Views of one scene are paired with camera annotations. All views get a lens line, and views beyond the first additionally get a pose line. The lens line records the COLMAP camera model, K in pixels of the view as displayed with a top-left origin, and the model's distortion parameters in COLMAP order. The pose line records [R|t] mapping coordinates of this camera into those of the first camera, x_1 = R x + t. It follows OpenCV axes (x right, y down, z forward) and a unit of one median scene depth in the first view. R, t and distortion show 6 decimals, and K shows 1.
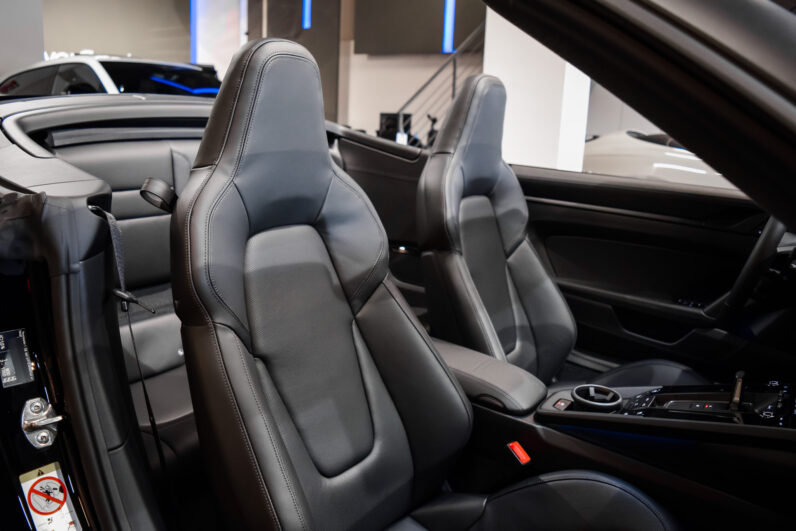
lens RADIAL K [[617.1, 0, 398.0], [0, 617.1, 265.5], [0, 0, 1]] dist [-0.094575, 0.012328]
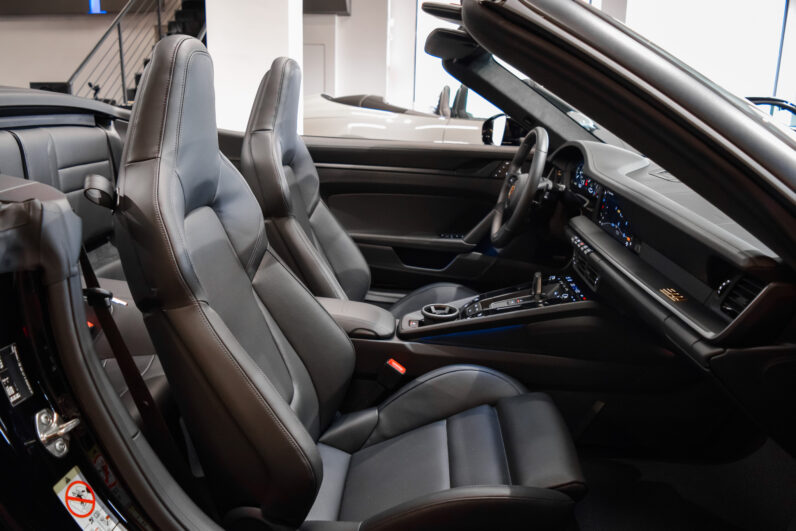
lens RADIAL K [[617.1, 0, 398.0], [0, 617.1, 265.5], [0, 0, 1]] dist [-0.094575, 0.012328]
pose [[0.851696, -0.158218, 0.499582, -0.391916], [0.127046, 0.987234, 0.096067, -0.022036], [-0.508403, -0.018350, 0.860923, -0.096382]]
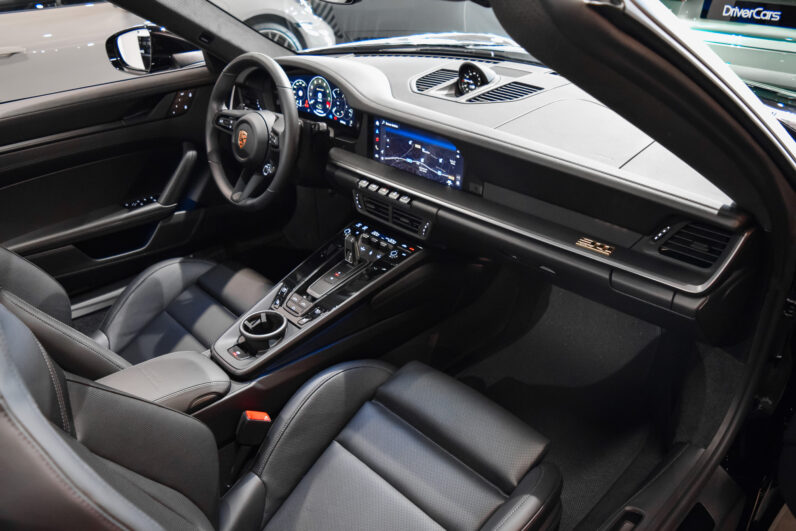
lens RADIAL K [[607.4, 0, 377.9], [0, 607.4, 268.6], [0, 0, 1]] dist [-0.088754, 0.000540]
pose [[0.233909, -0.526714, 0.817227, -0.418629], [0.260323, 0.843784, 0.469320, -0.298191], [-0.936760, 0.102965, 0.334484, 0.446956]]
